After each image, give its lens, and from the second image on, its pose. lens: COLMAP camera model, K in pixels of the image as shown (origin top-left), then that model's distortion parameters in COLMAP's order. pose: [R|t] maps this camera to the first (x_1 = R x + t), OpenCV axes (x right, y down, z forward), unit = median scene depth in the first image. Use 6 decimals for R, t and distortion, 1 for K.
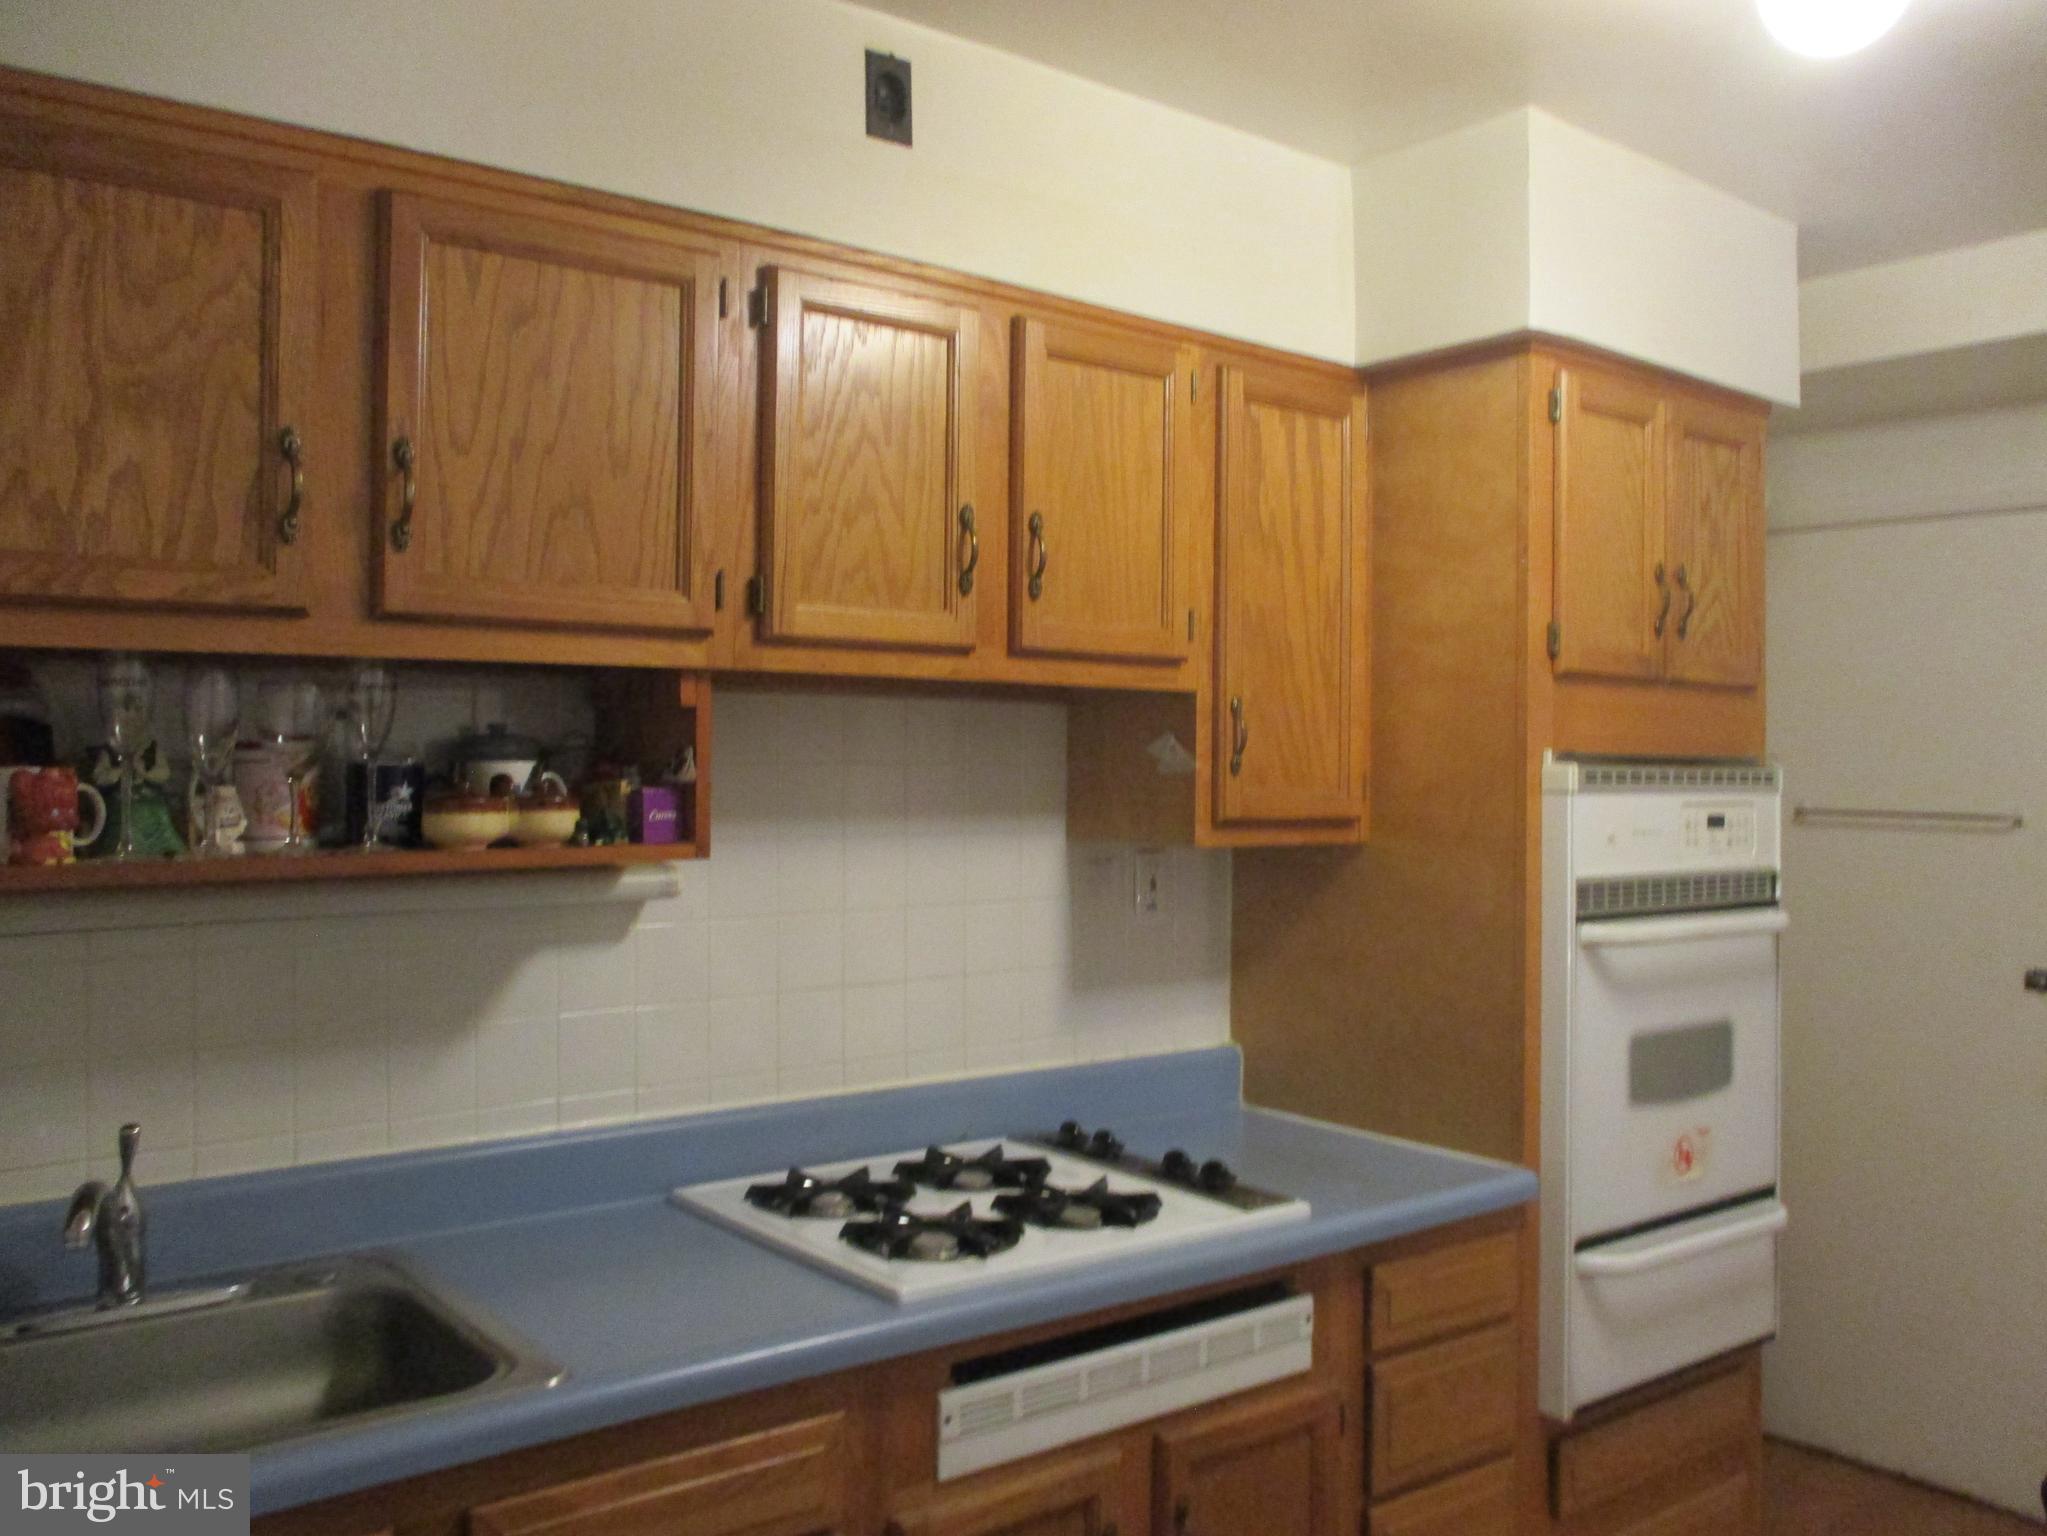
lens RADIAL K [[1732.8, 0, 1023.2], [0, 1732.8, 735.6], [0, 0, 1]] dist [-0.030119, -0.003795]
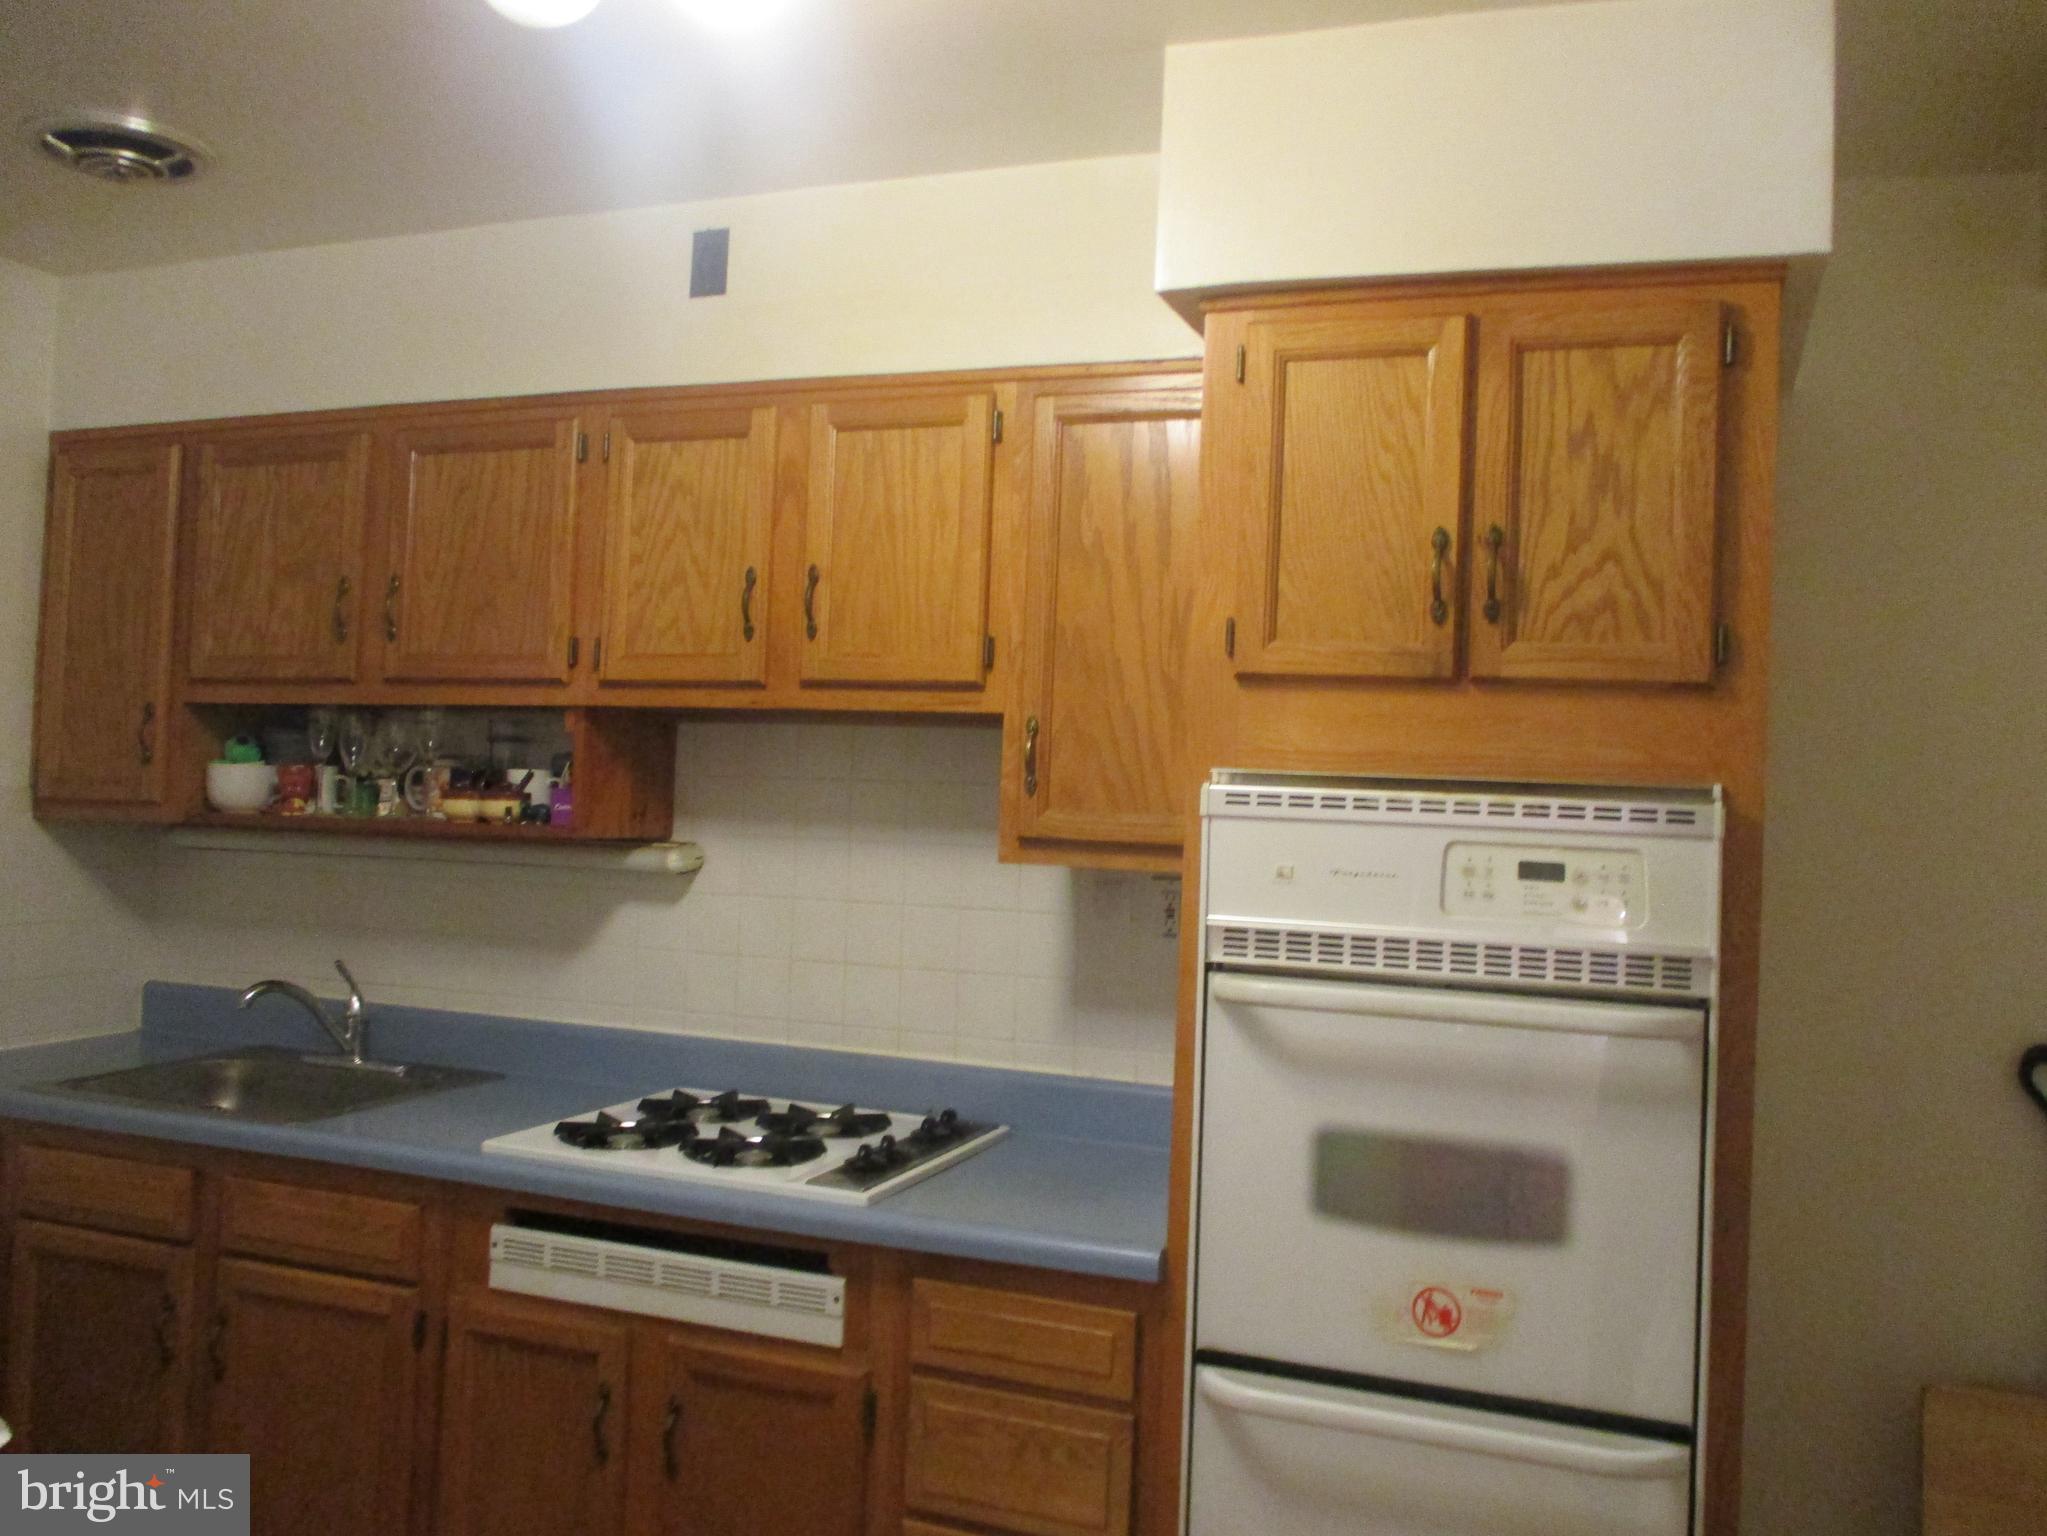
lens RADIAL K [[1710.5, 0, 1020.7], [0, 1710.5, 738.5], [0, 0, 1]] dist [0.005215, 0.000698]
pose [[0.504001, -0.019320, -0.863487, 1.079130], [-0.017059, 0.999332, -0.032317, 0.025053], [0.863534, 0.031018, 0.503335, 0.529503]]
